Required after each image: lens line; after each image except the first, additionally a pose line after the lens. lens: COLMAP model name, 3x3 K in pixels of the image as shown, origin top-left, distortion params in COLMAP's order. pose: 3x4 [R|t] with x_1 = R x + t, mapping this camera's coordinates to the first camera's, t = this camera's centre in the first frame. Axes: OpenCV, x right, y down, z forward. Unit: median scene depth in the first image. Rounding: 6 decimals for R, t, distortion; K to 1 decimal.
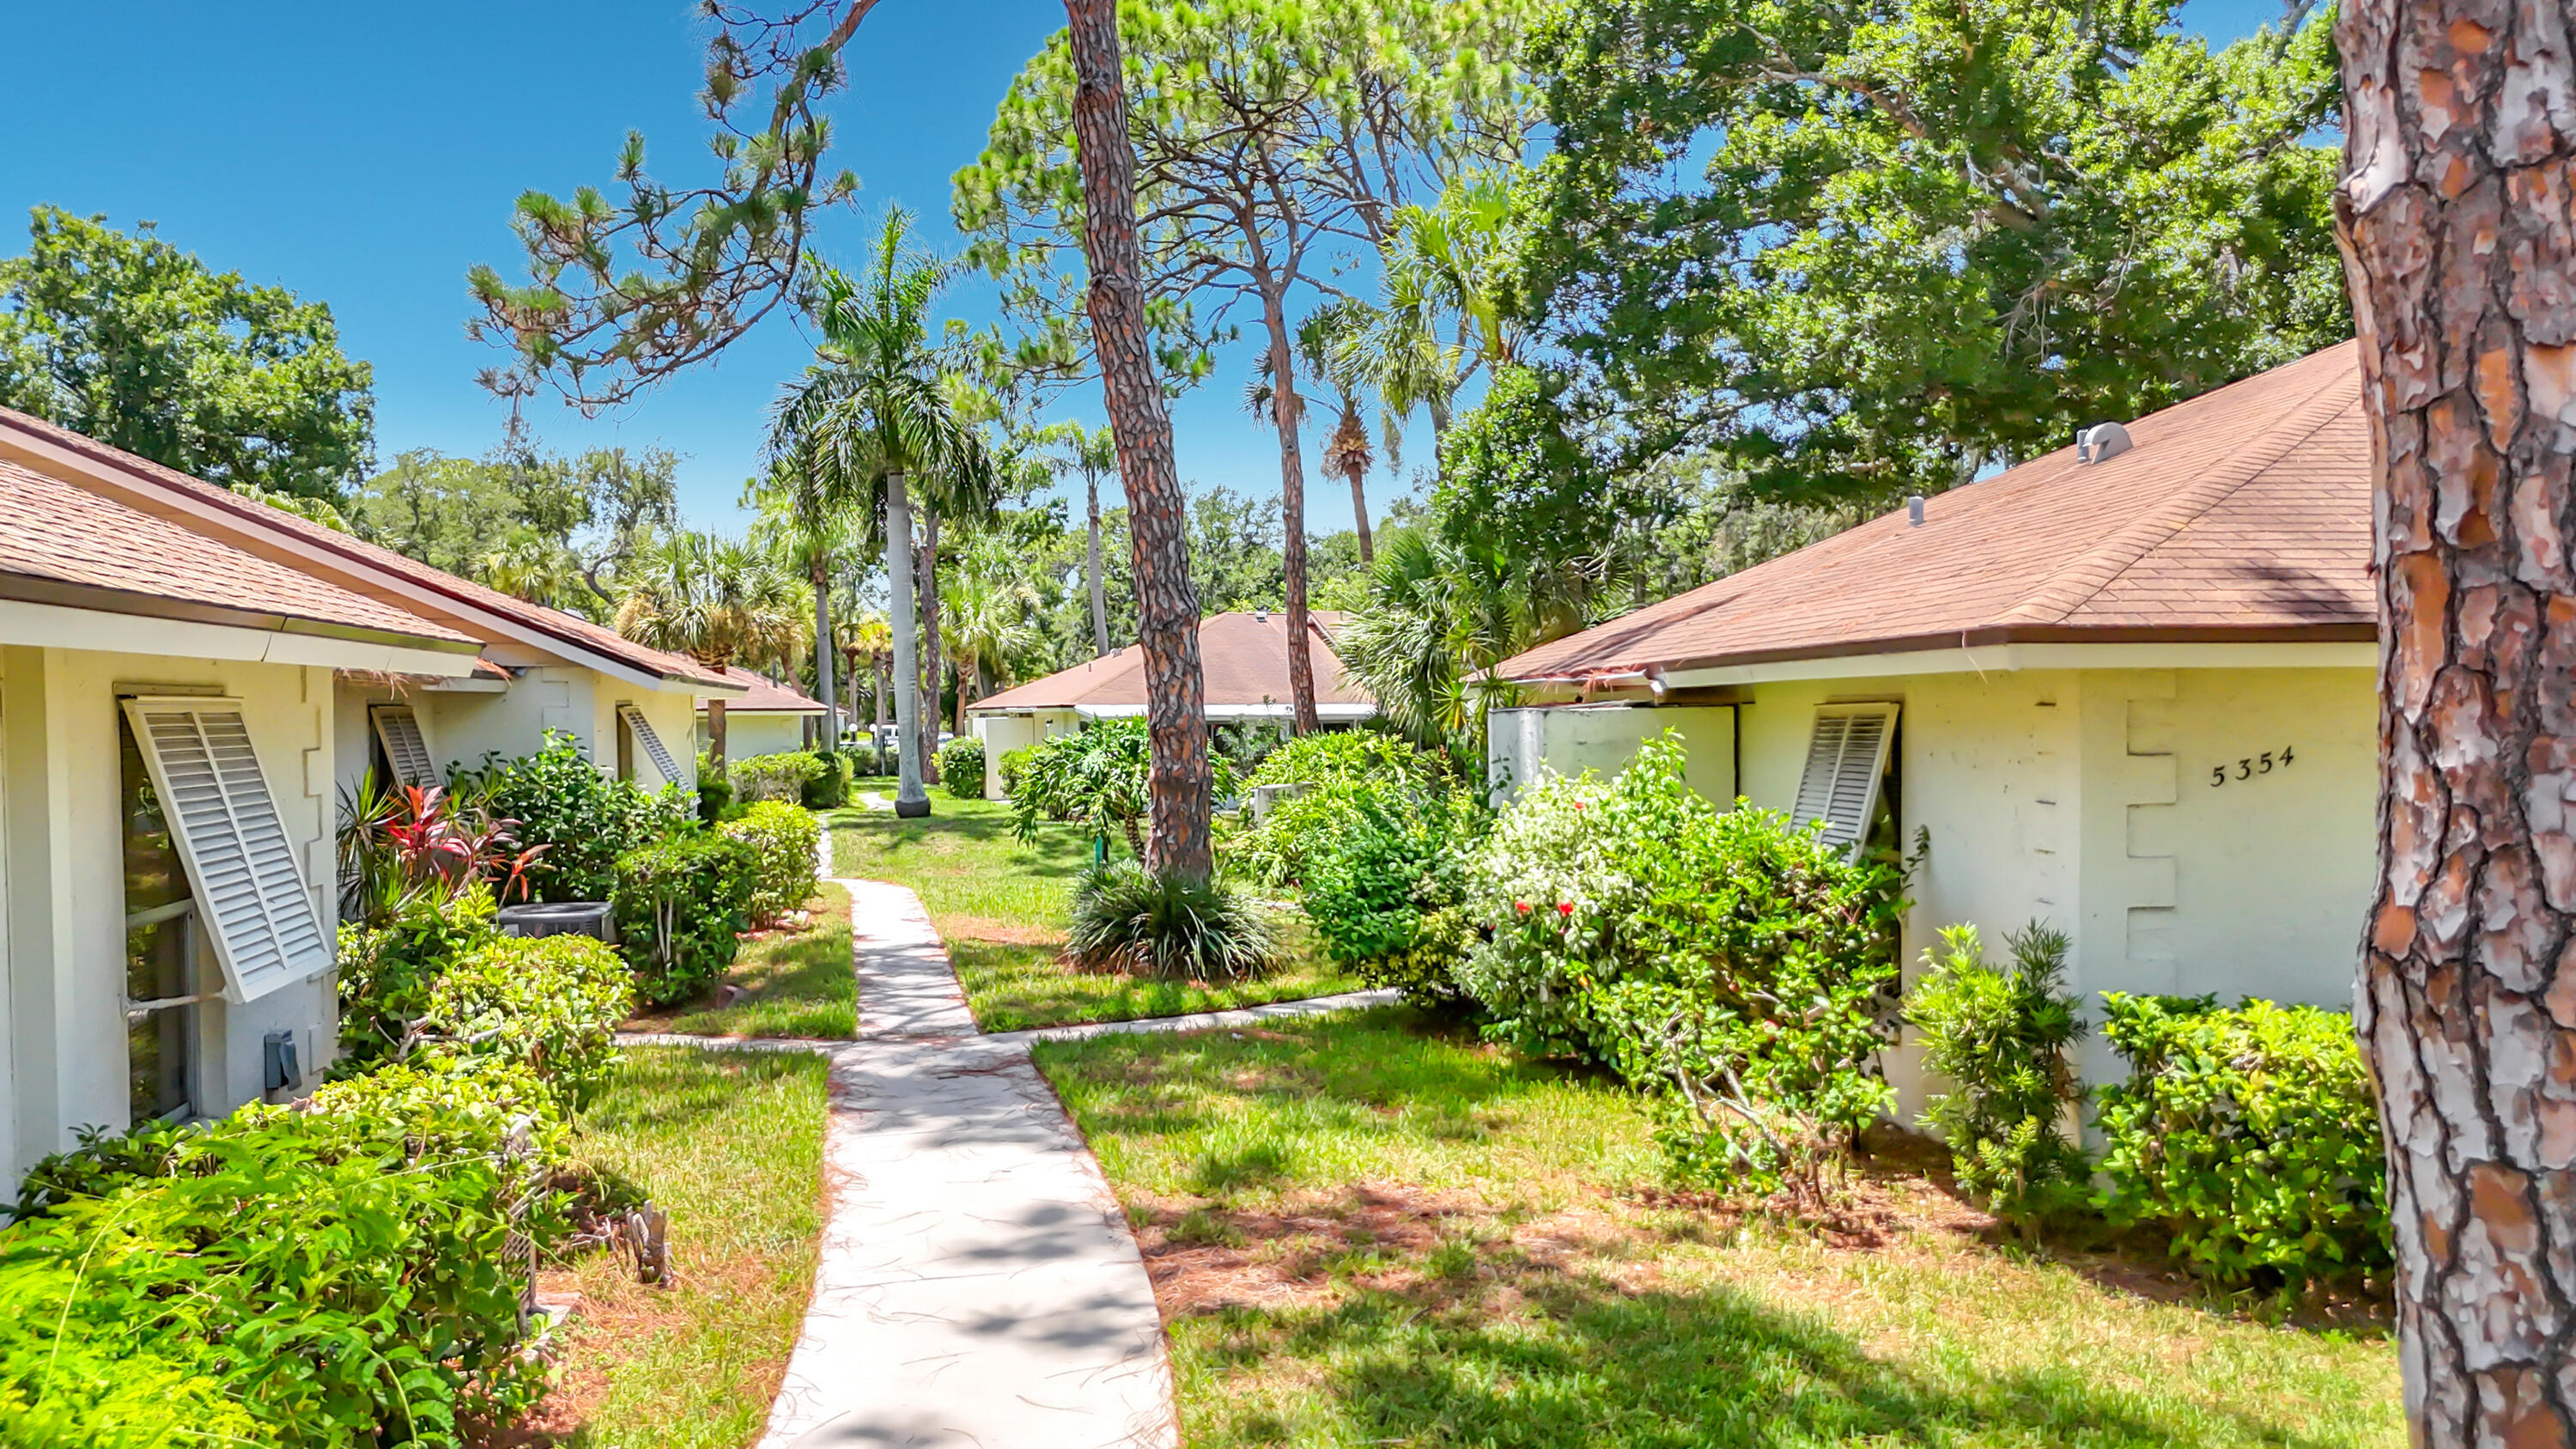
lens RADIAL K [[1932.6, 0, 1319.4], [0, 1932.6, 734.7], [0, 0, 1]] dist [0.073200, -0.077157]
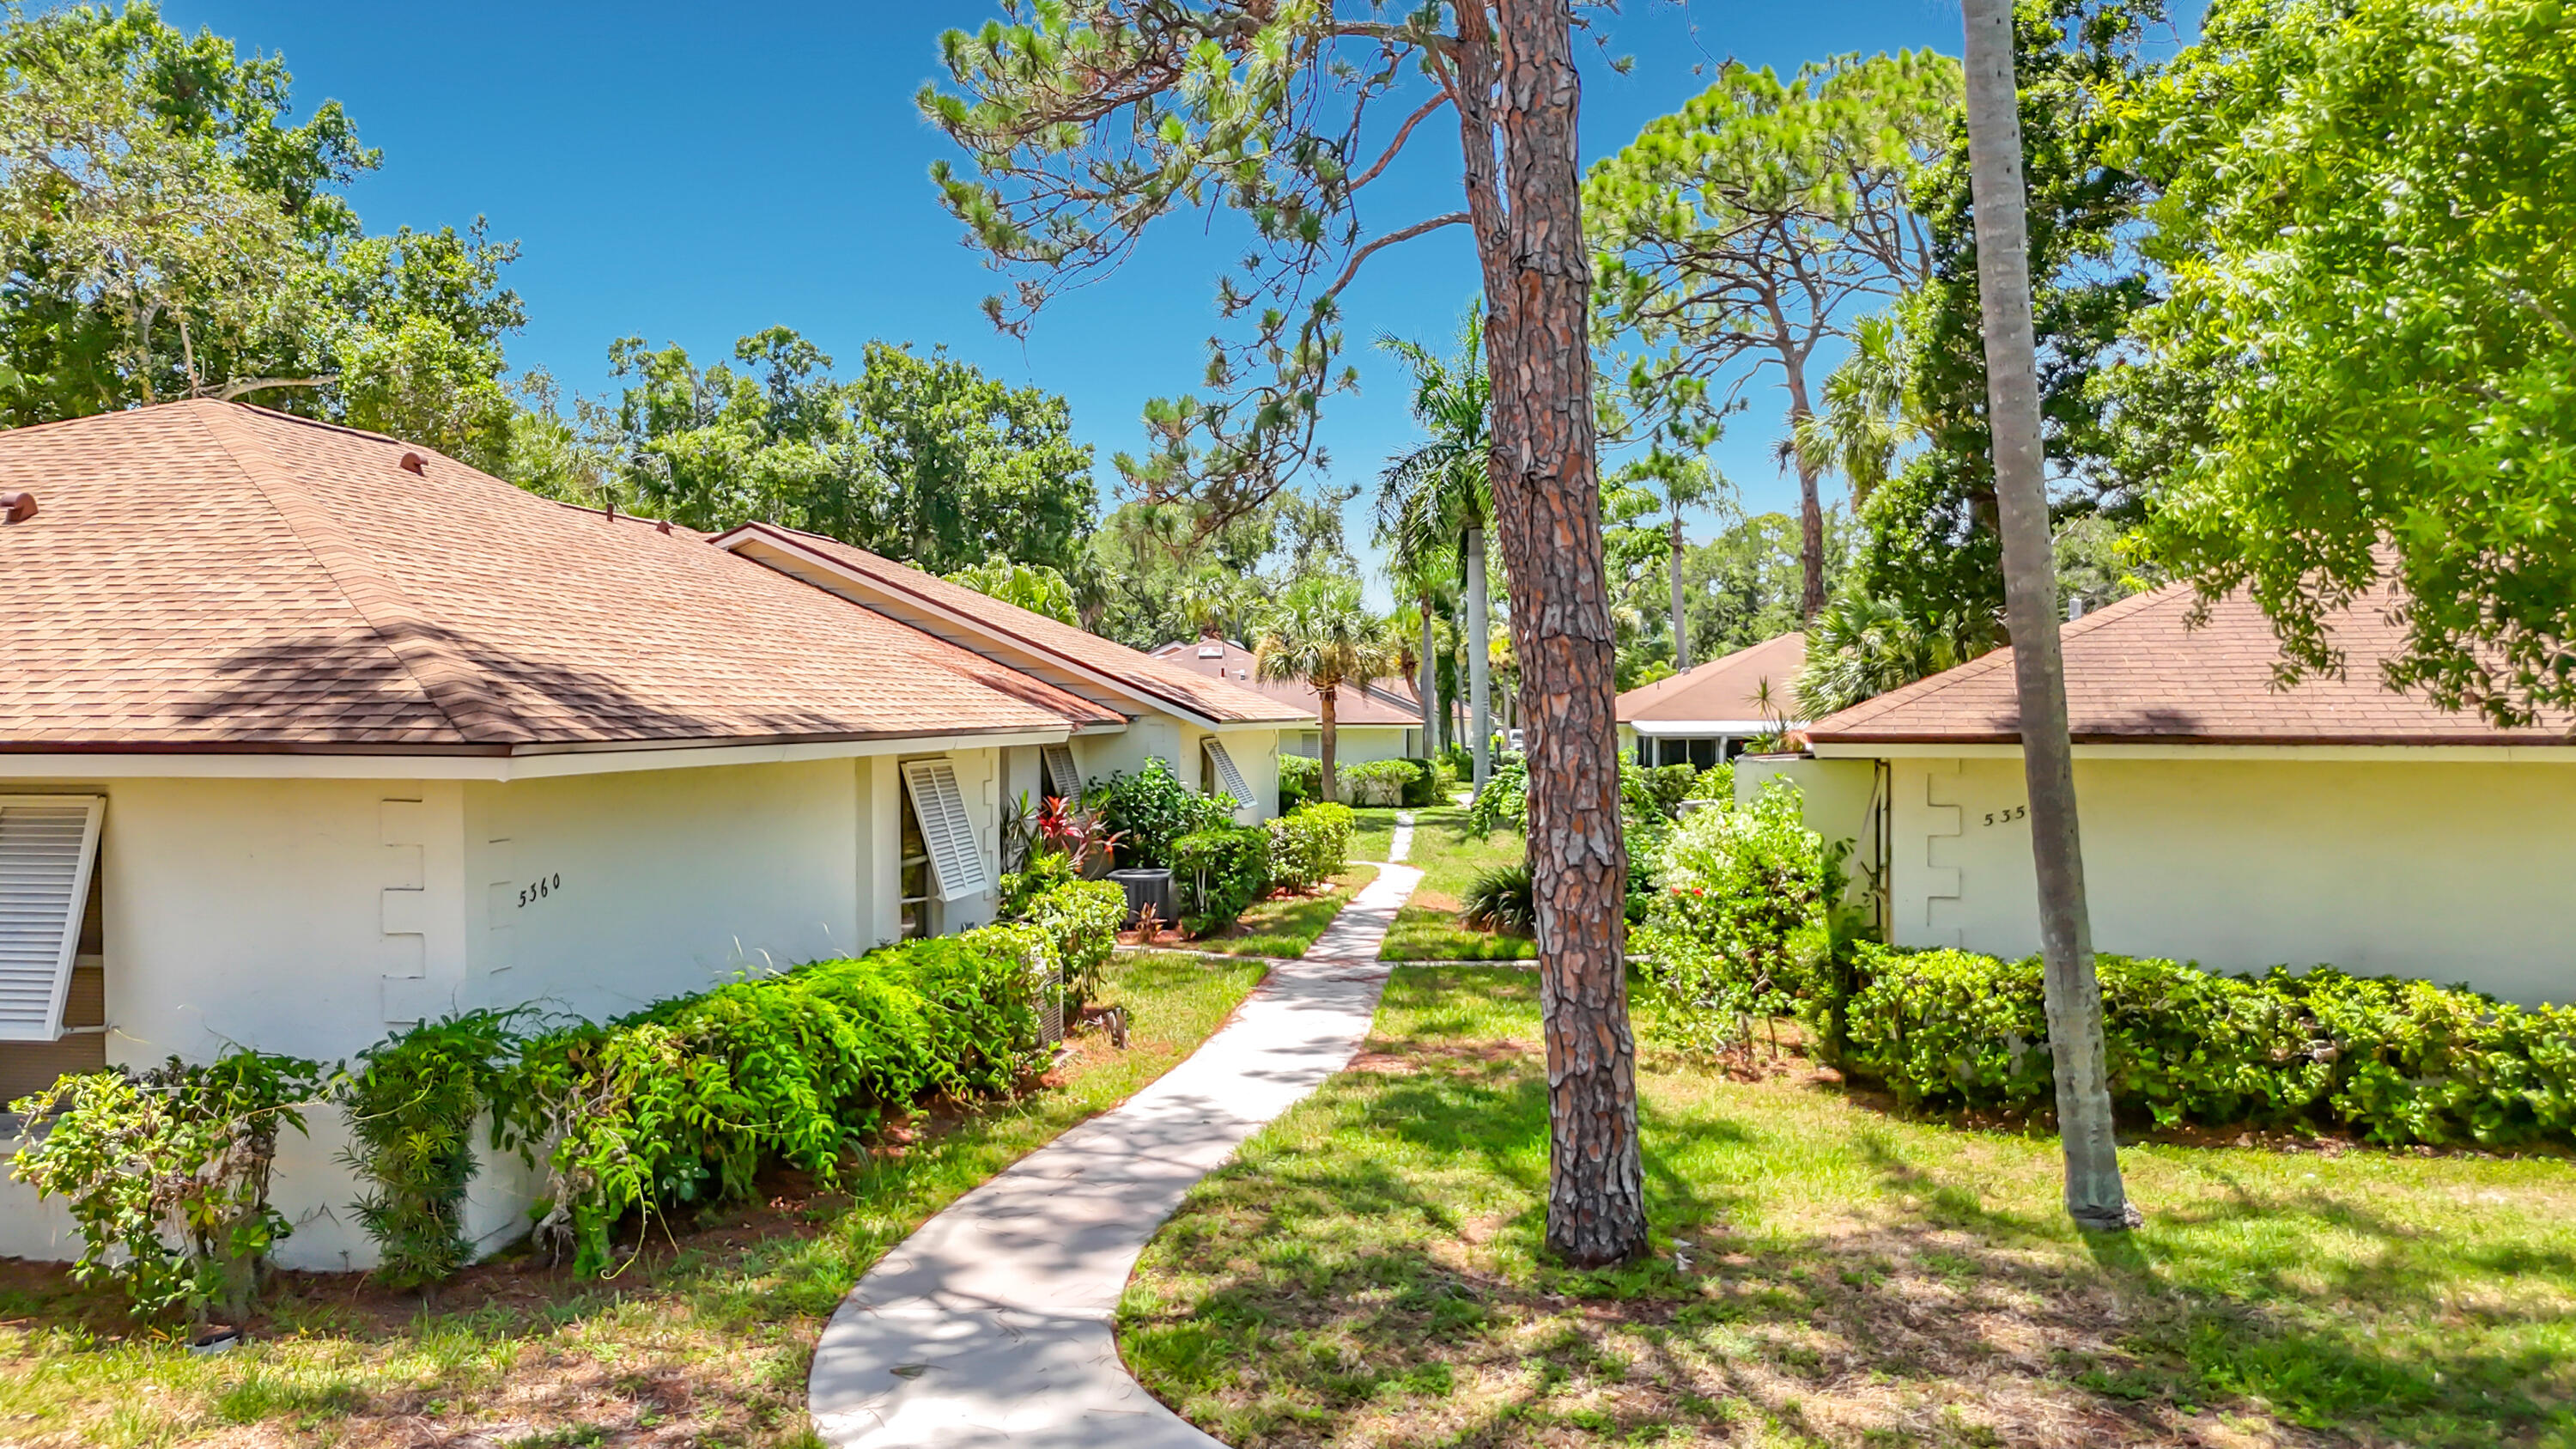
lens RADIAL K [[1826.3, 0, 1302.4], [0, 1826.3, 736.7], [0, 0, 1]] dist [0.099945, -0.129632]
pose [[0.941341, 0.009568, -0.337322, 0.078253], [-0.009687, 0.999952, 0.001331, -0.008280], [0.337319, 0.002015, 0.941388, -0.120987]]
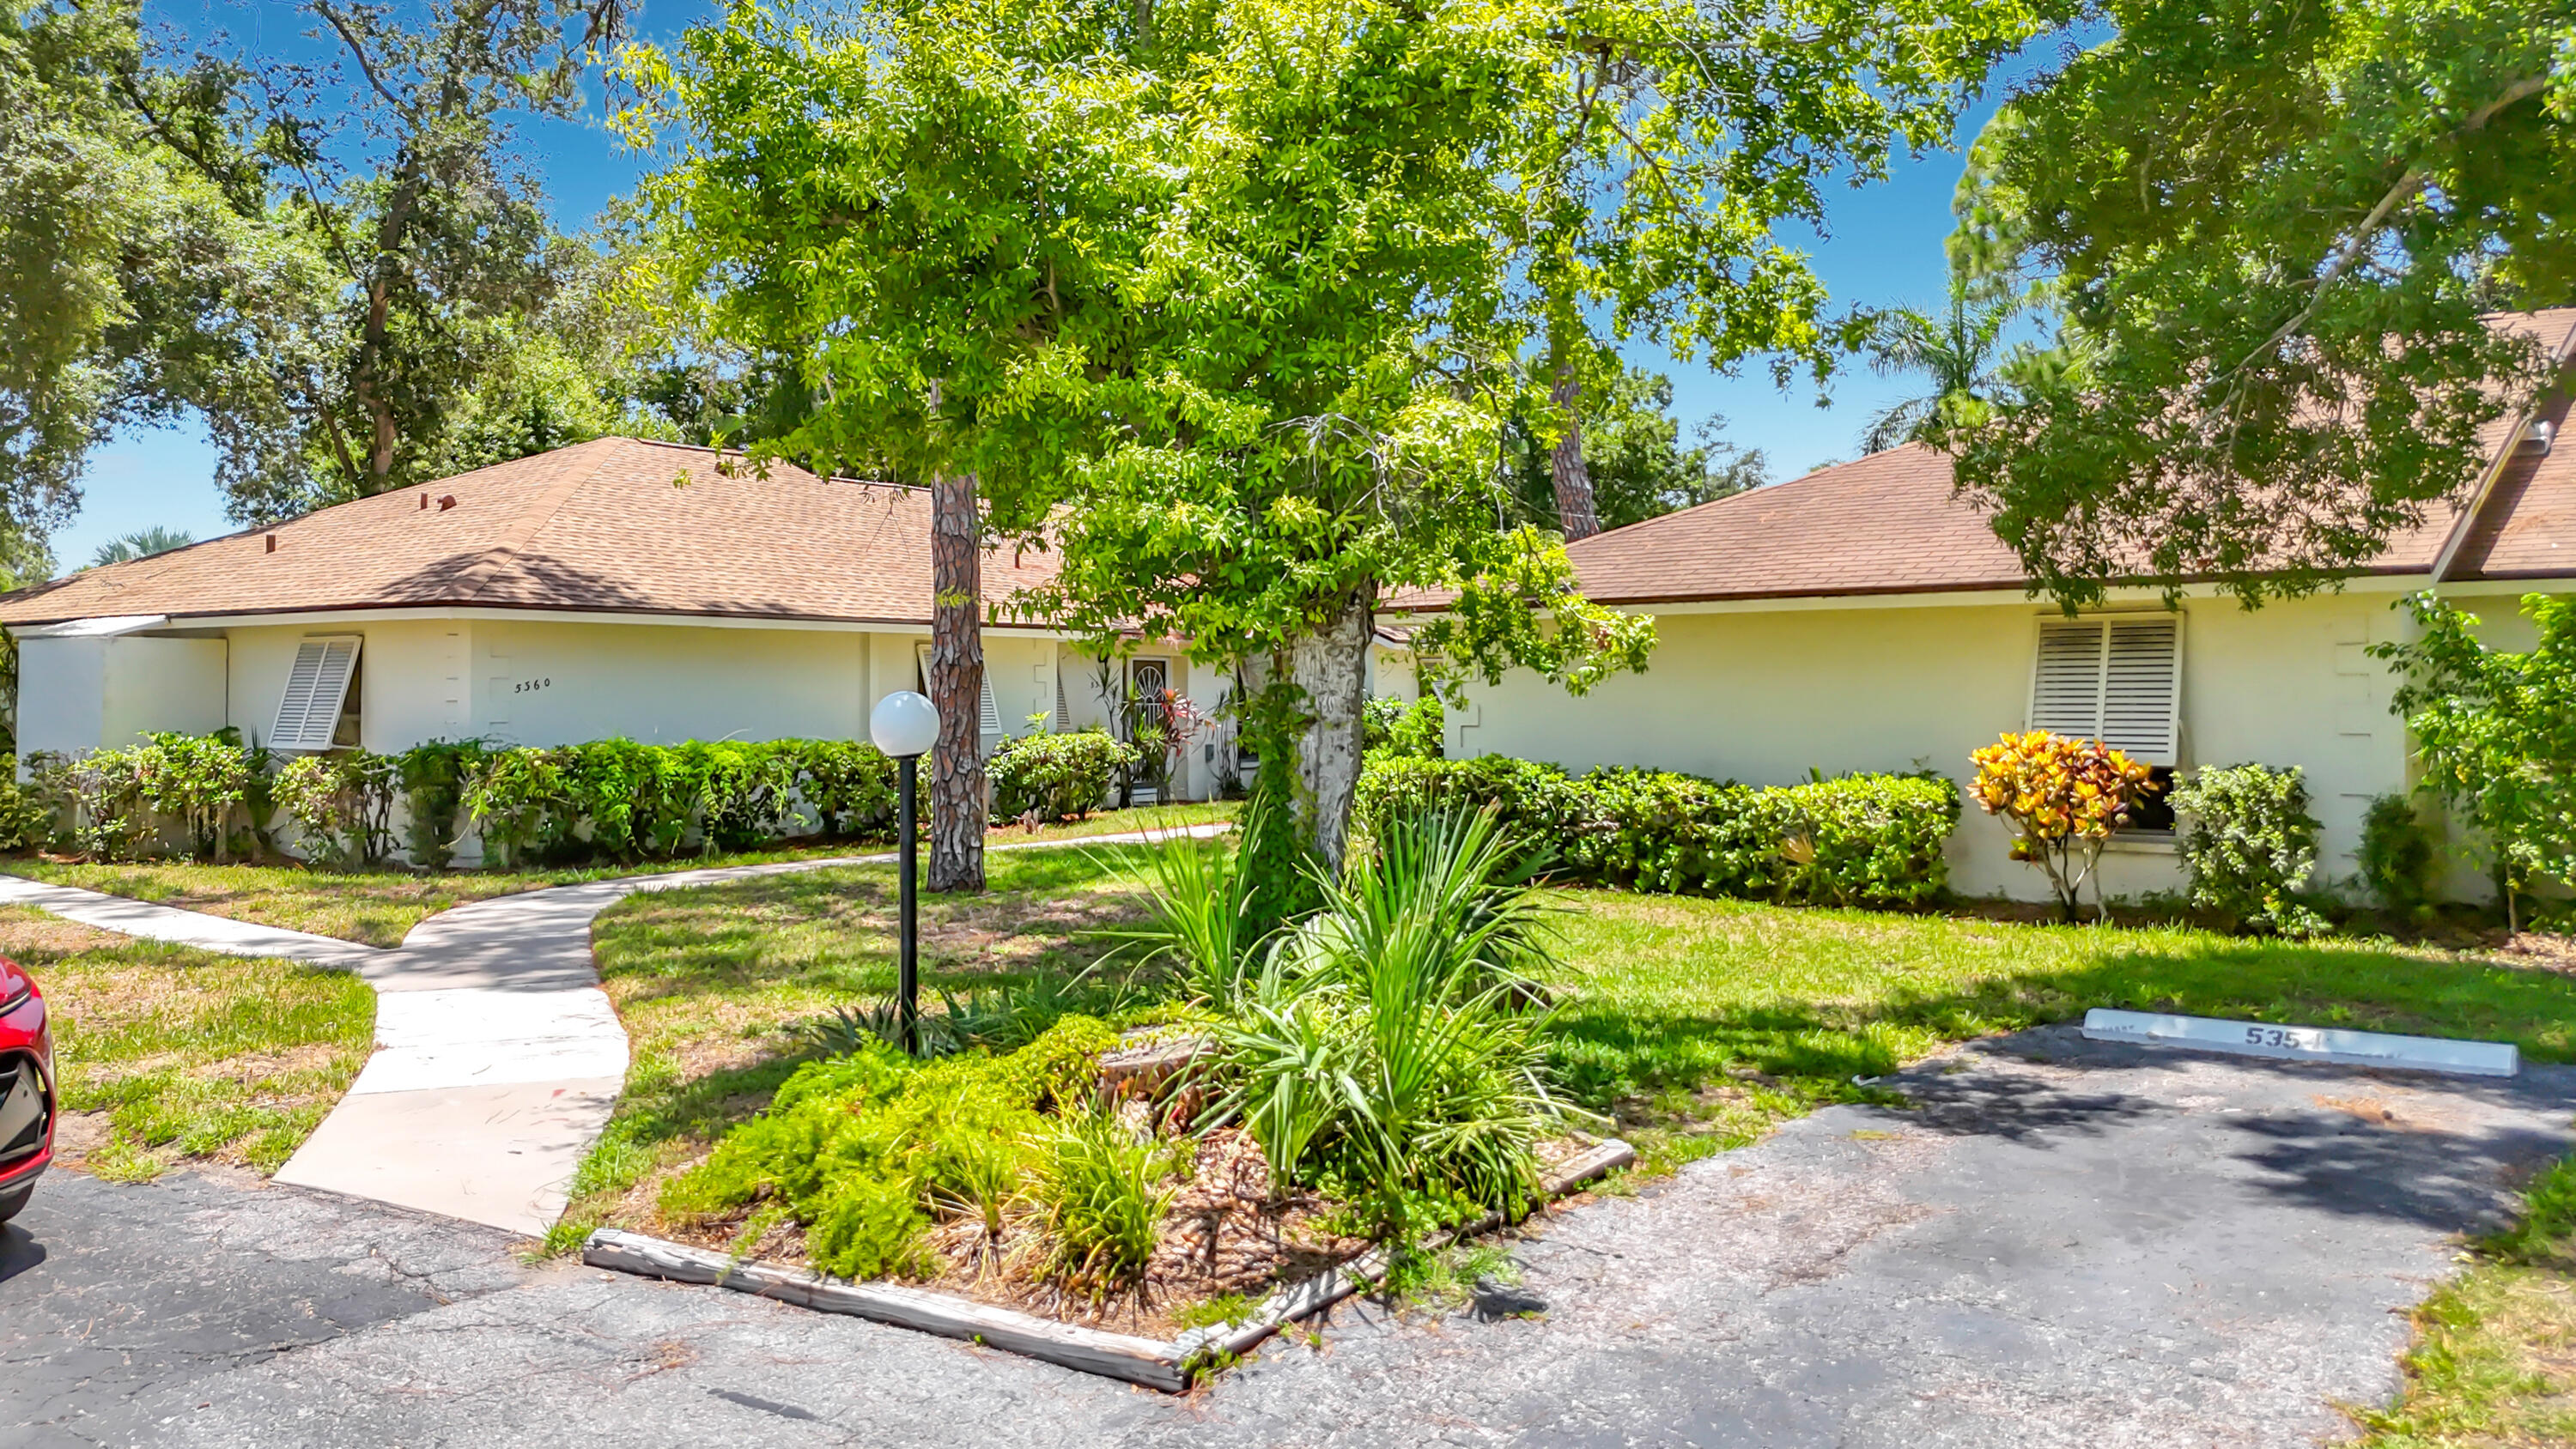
lens RADIAL K [[1825.7, 0, 1302.4], [0, 1825.7, 736.7], [0, 0, 1]] dist [0.099945, -0.129632]
pose [[0.732285, 0.025970, -0.680503, 0.313338], [-0.017459, 0.999660, 0.019362, 0.010864], [0.680775, -0.002298, 0.732489, -0.131827]]
